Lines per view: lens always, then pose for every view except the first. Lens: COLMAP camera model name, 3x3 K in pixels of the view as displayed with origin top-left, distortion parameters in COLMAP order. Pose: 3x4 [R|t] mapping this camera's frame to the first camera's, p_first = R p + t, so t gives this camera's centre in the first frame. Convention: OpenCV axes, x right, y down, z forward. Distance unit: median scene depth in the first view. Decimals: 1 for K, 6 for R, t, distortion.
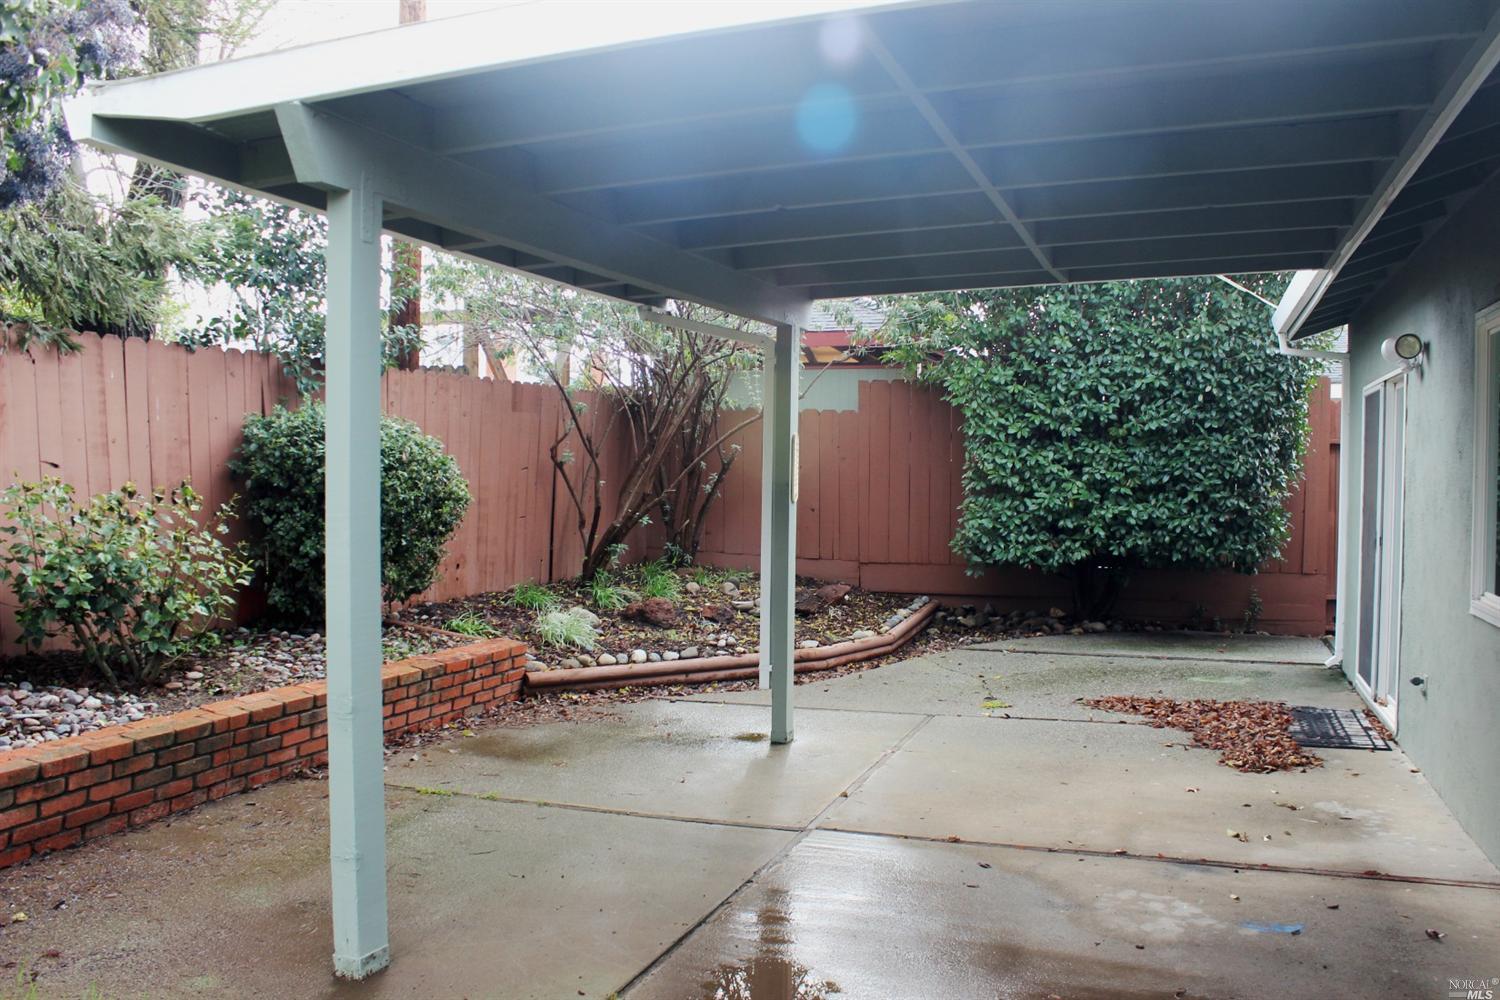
lens RADIAL K [[1244.6, 0, 750.0], [0, 1244.6, 500.0], [0, 0, 1]] dist [-0.167353, 0.163508]
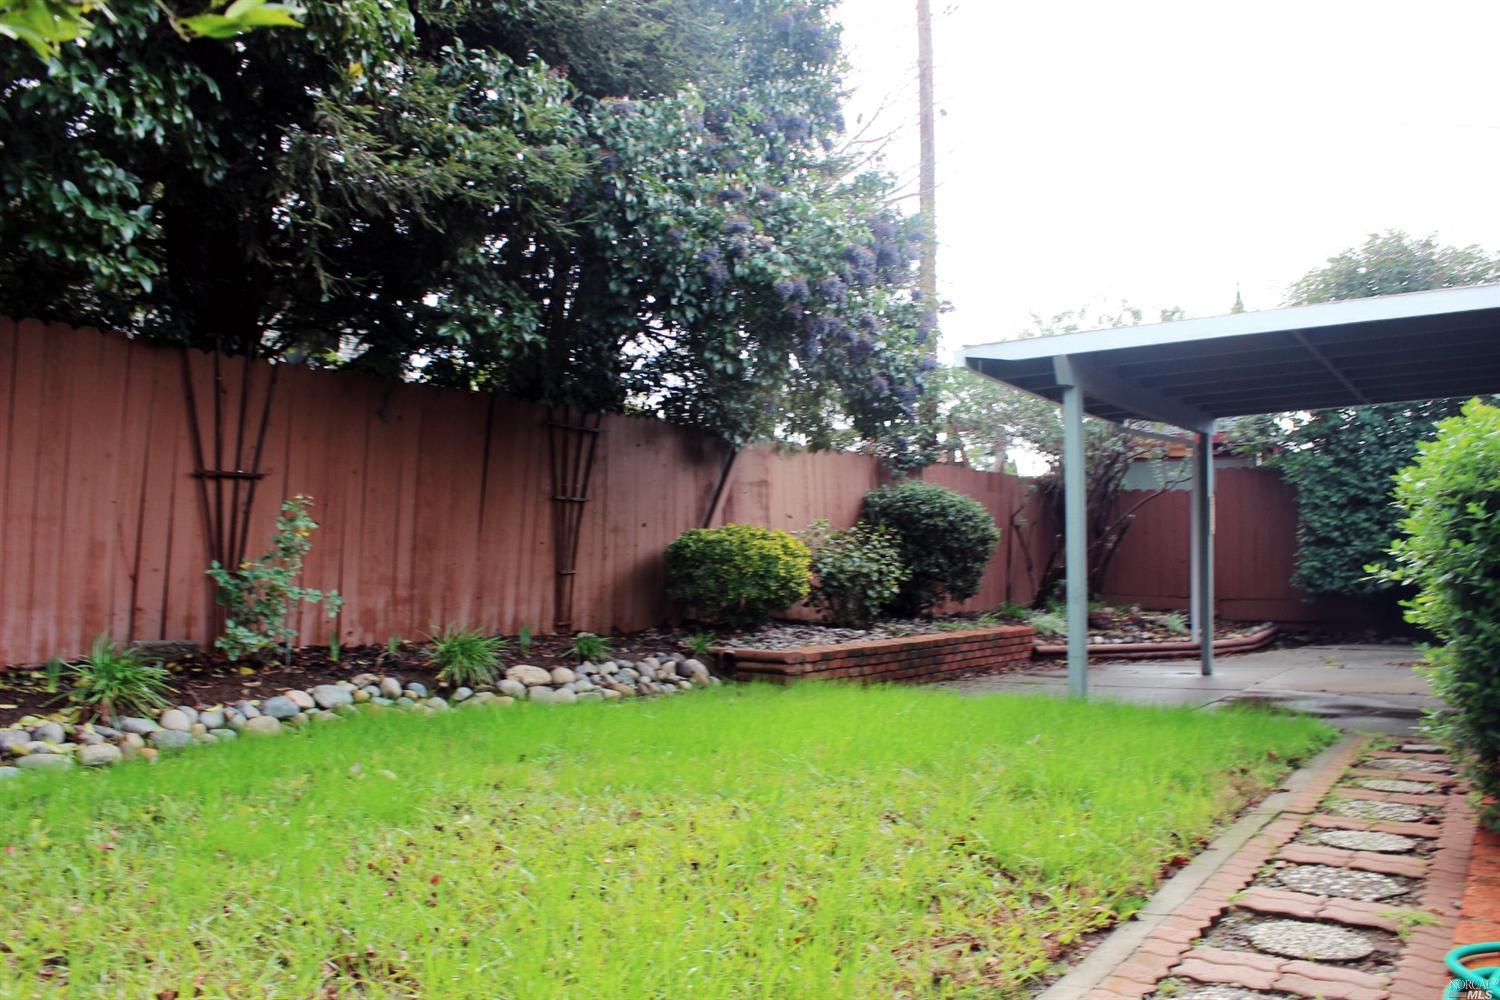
lens RADIAL K [[1263.2, 0, 743.0], [0, 1263.2, 496.7], [0, 0, 1]] dist [-0.160340, 0.139806]
pose [[0.975076, -0.015668, -0.221315, -0.142314], [-0.002900, 0.996518, -0.083325, 0.061563], [0.221850, 0.081891, 0.971636, -0.538055]]
